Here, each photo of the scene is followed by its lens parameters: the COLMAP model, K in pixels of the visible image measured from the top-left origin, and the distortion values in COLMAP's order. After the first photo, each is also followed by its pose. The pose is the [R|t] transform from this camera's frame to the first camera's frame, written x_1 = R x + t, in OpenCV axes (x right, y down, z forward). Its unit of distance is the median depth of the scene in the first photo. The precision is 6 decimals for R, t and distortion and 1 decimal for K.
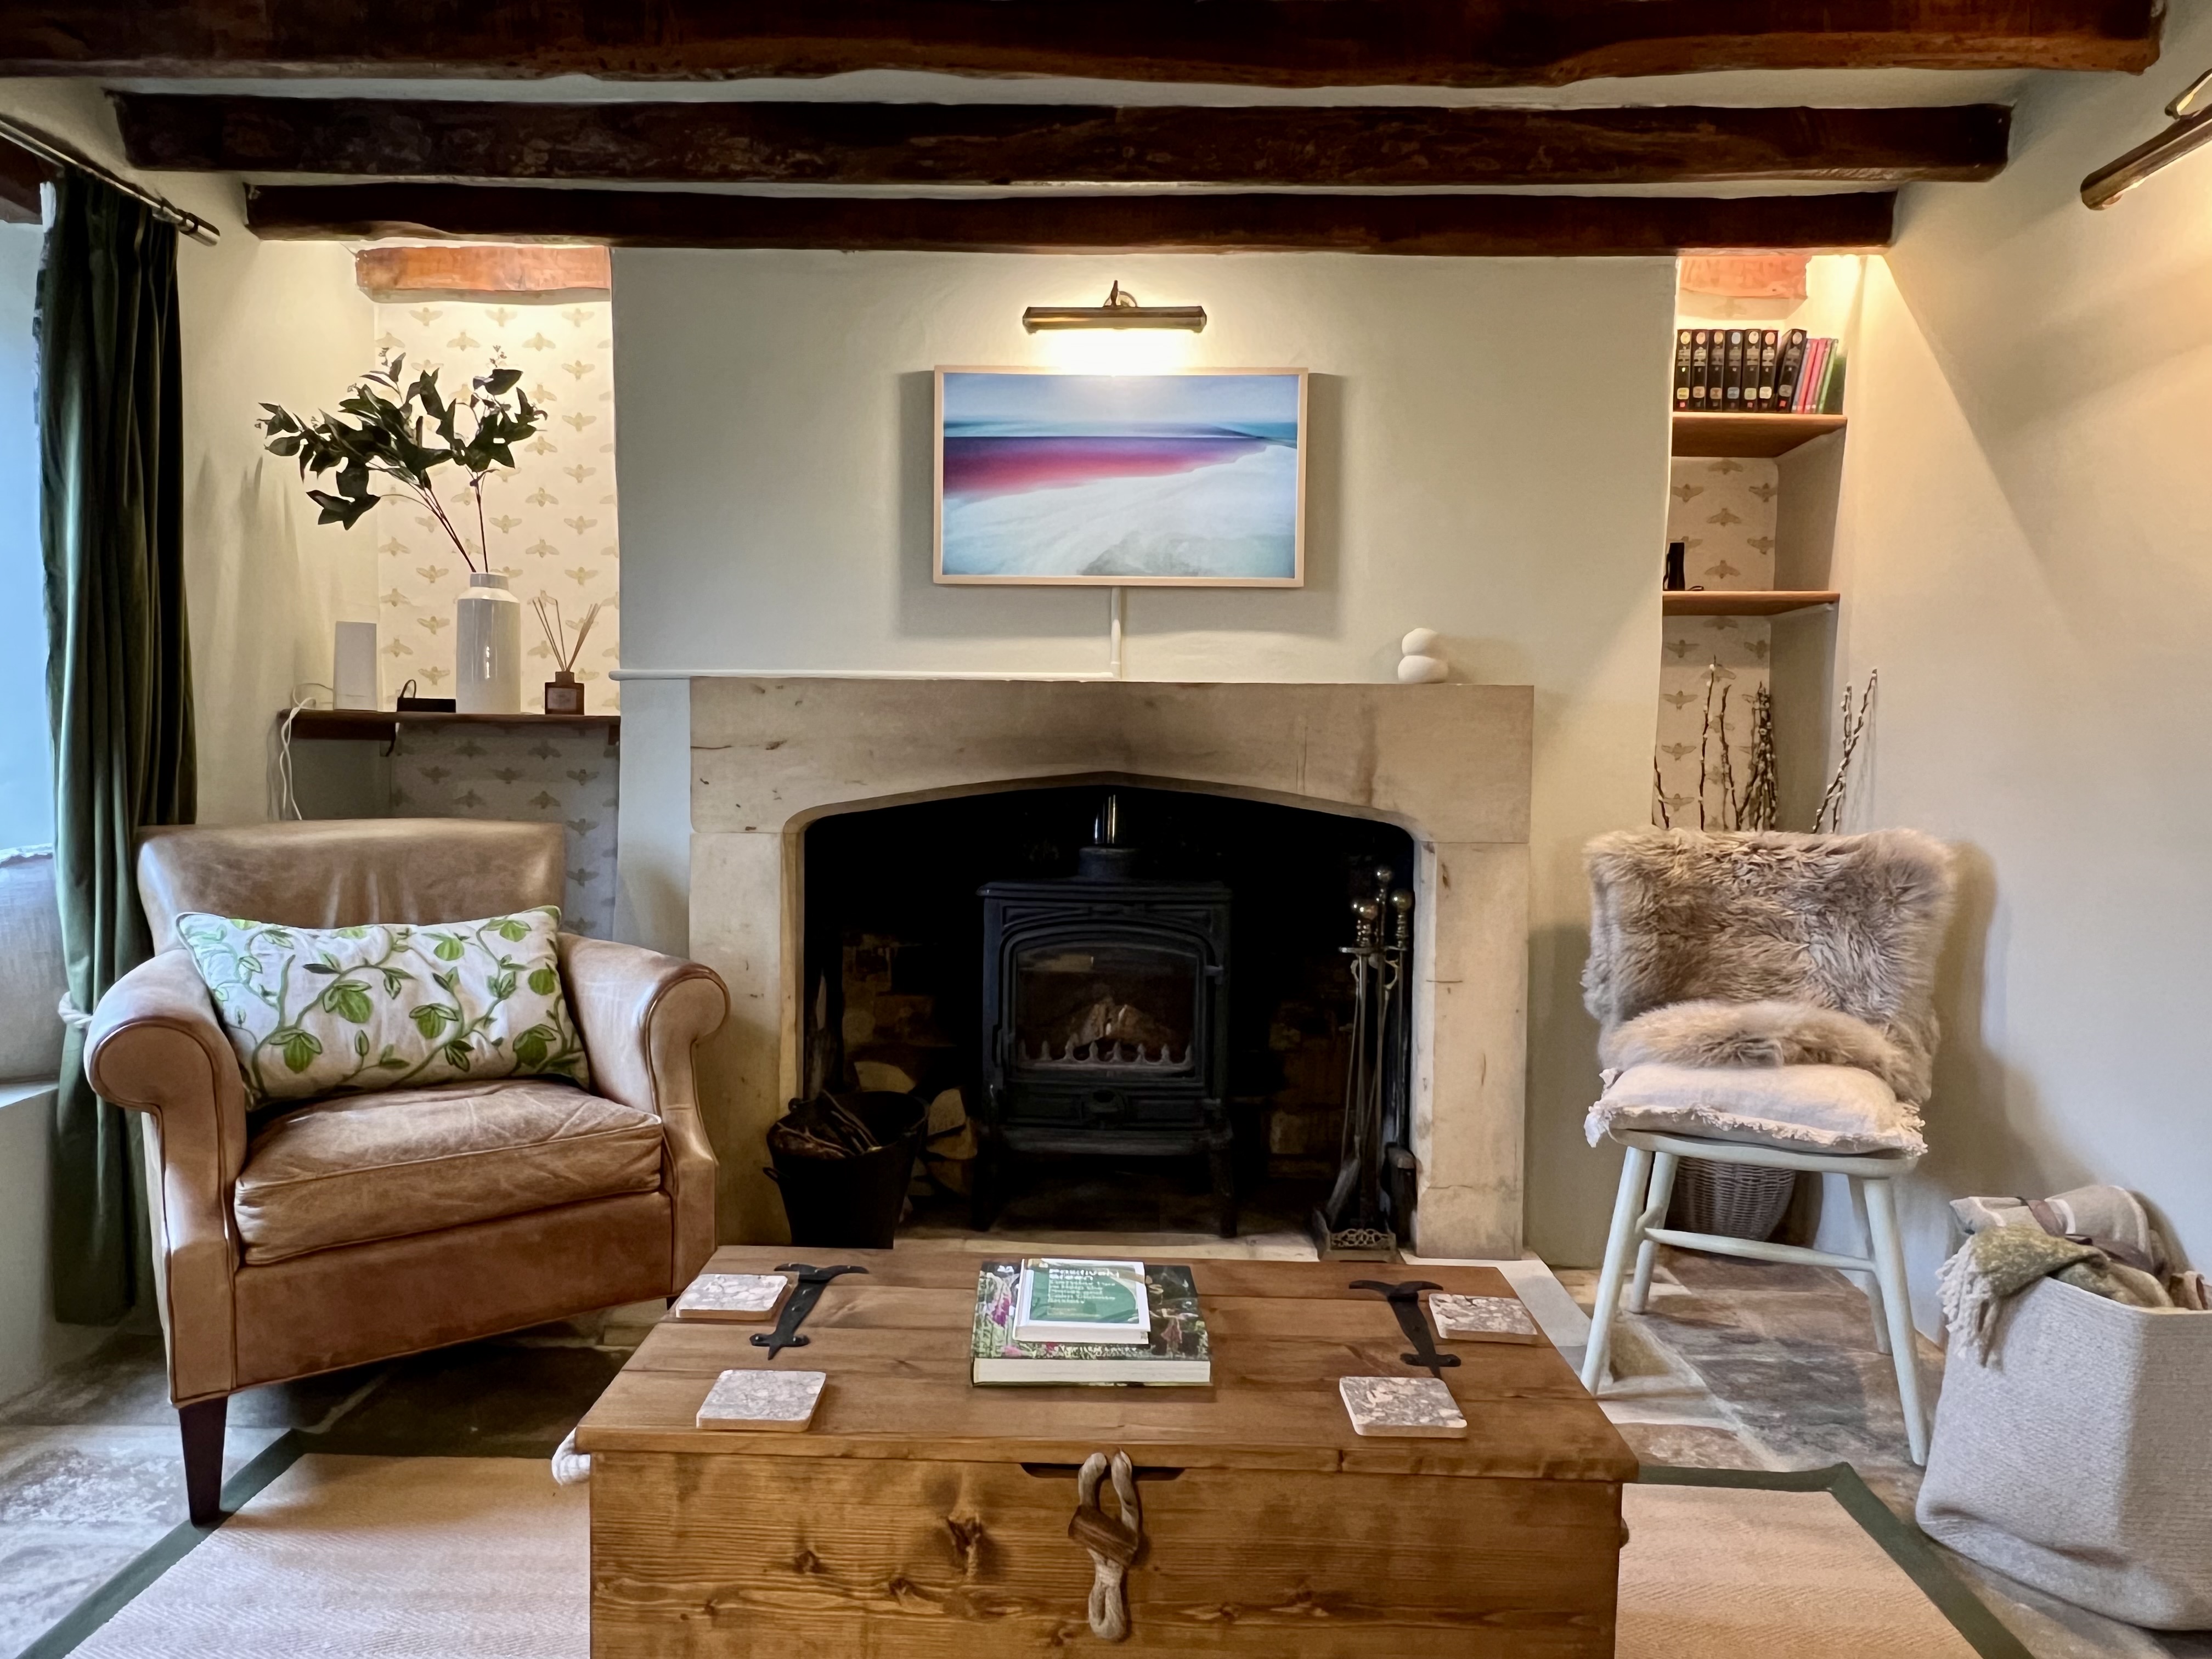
lens RADIAL K [[1427.5, 0, 1099.6], [0, 1427.5, 830.2], [0, 0, 1]] dist [-0.010565, -0.006534]
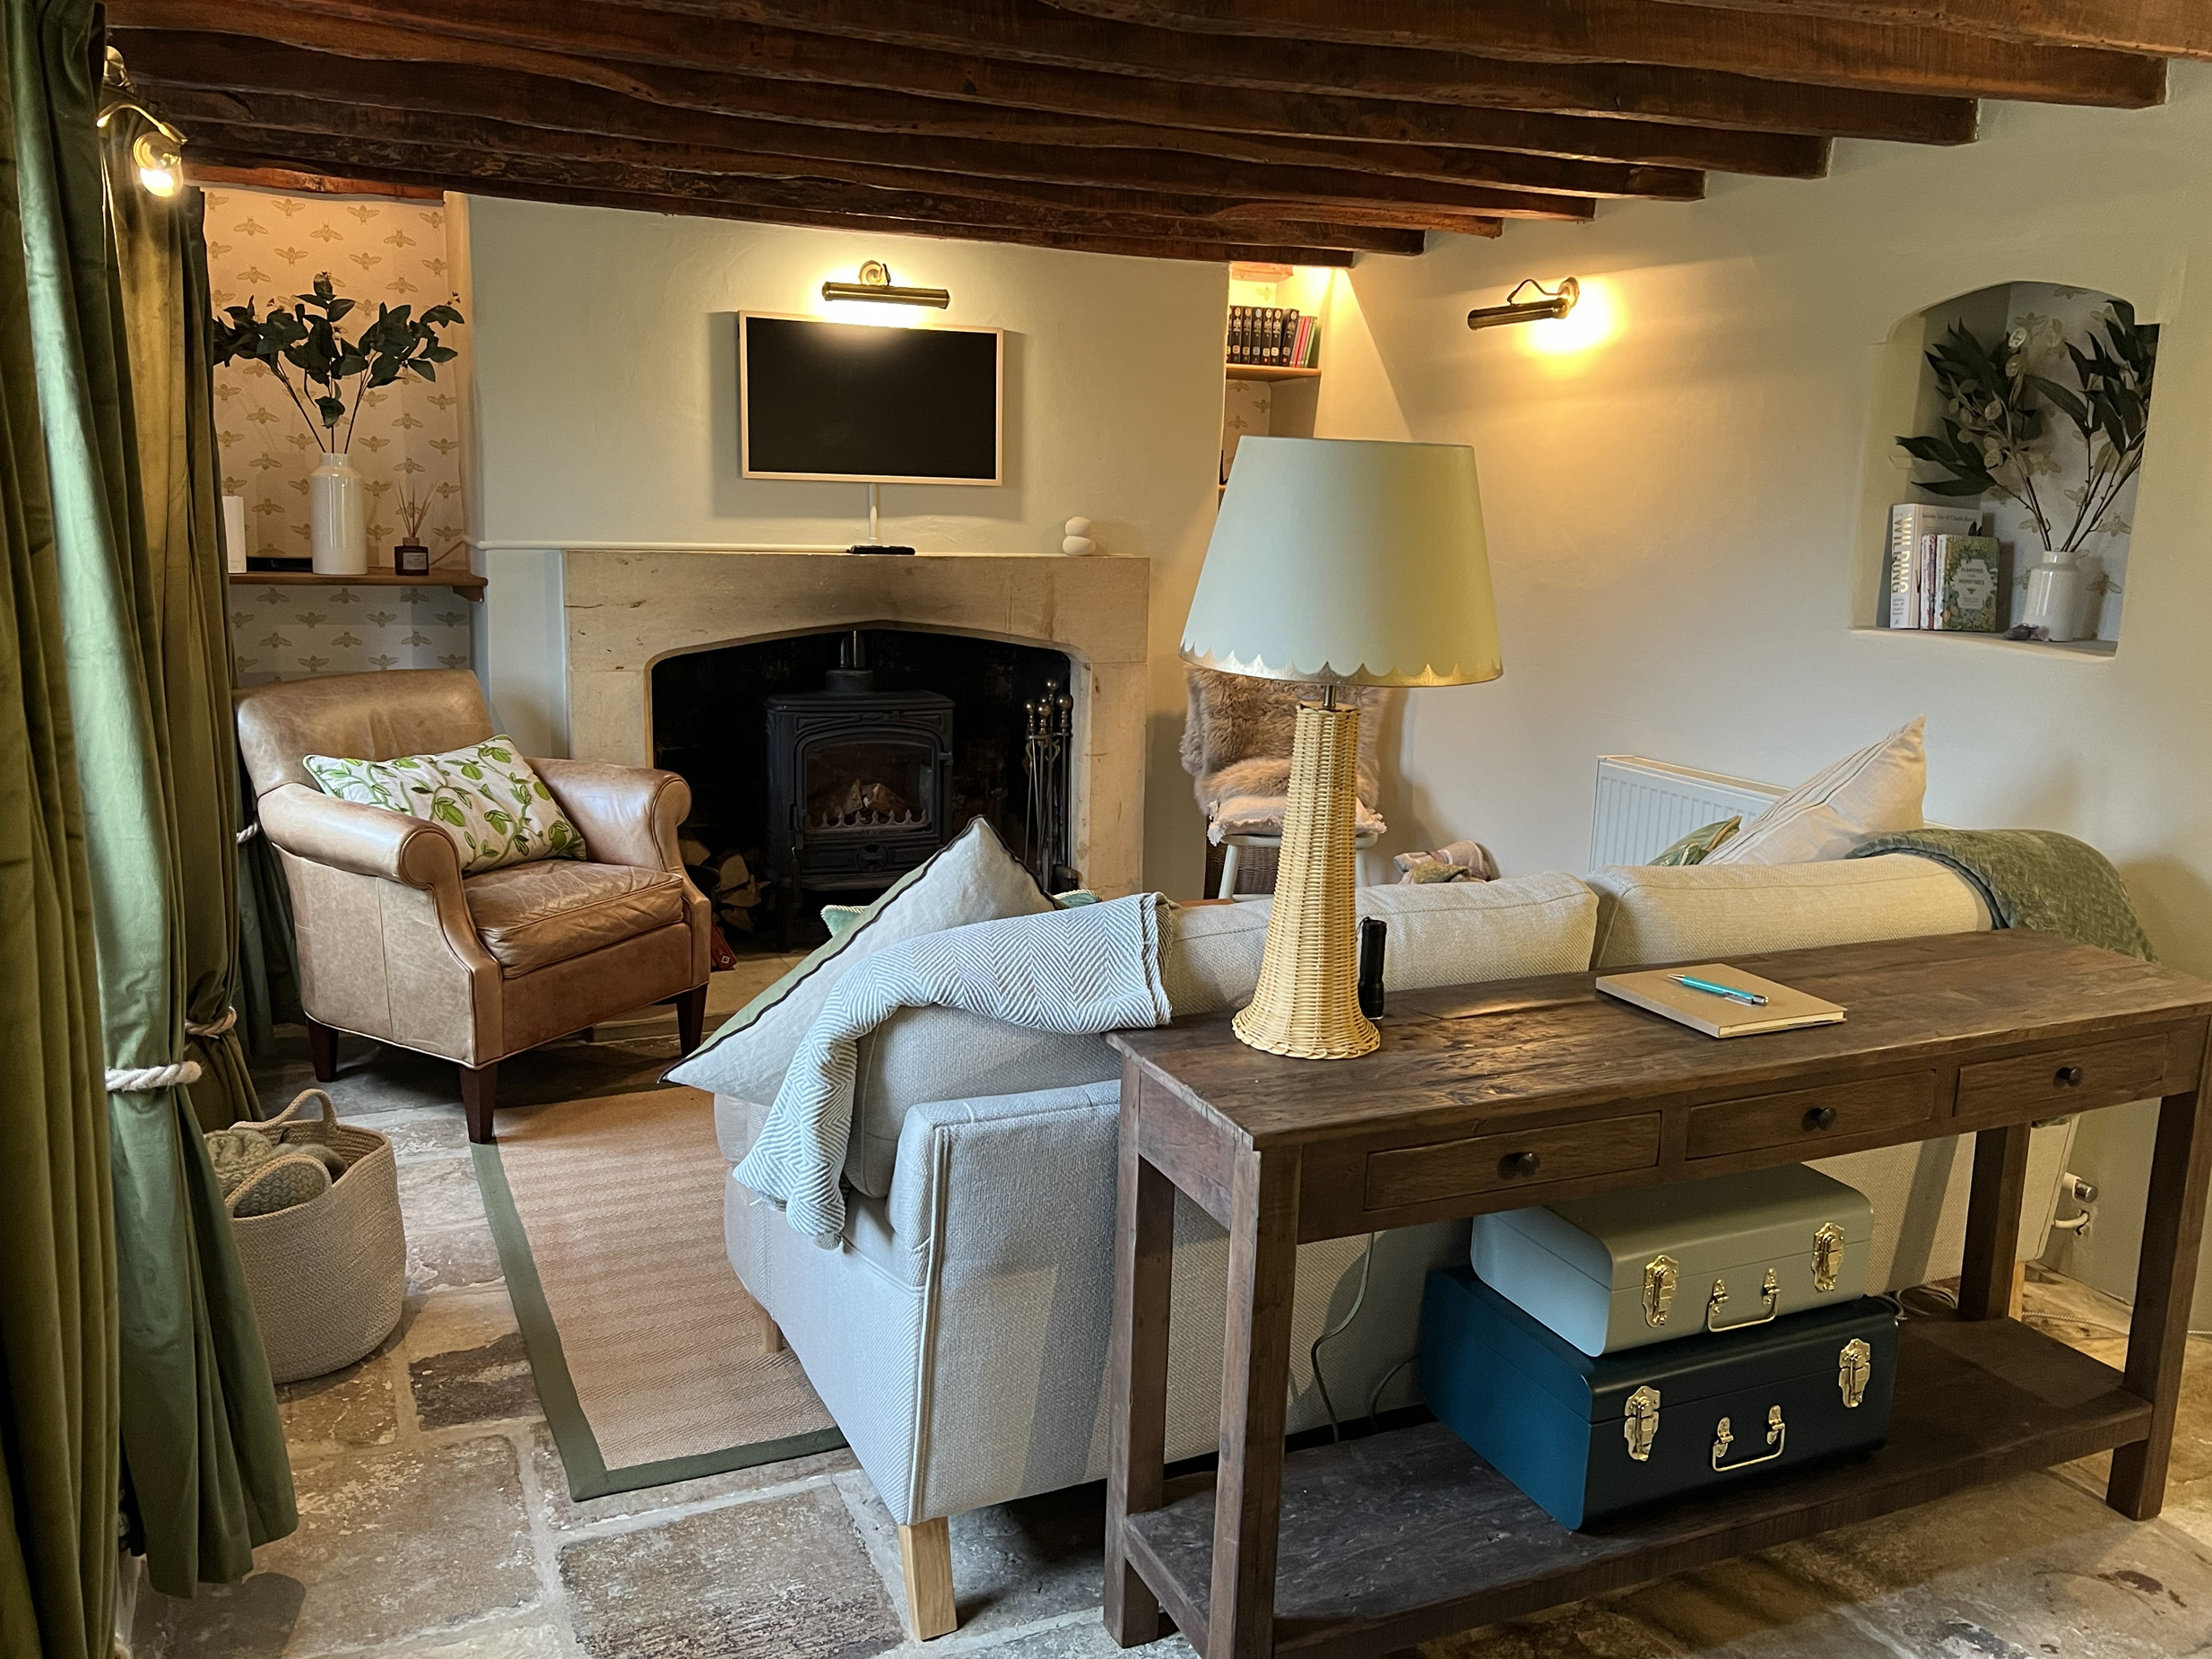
lens RADIAL K [[1754.3, 0, 1101.1], [0, 1754.3, 836.0], [0, 0, 1]] dist [0.014603, -0.020695]
pose [[0.898673, -0.075113, 0.432140, -0.563811], [0.008109, 0.987905, 0.154850, -0.096869], [-0.438545, -0.135656, 0.888412, -0.668274]]
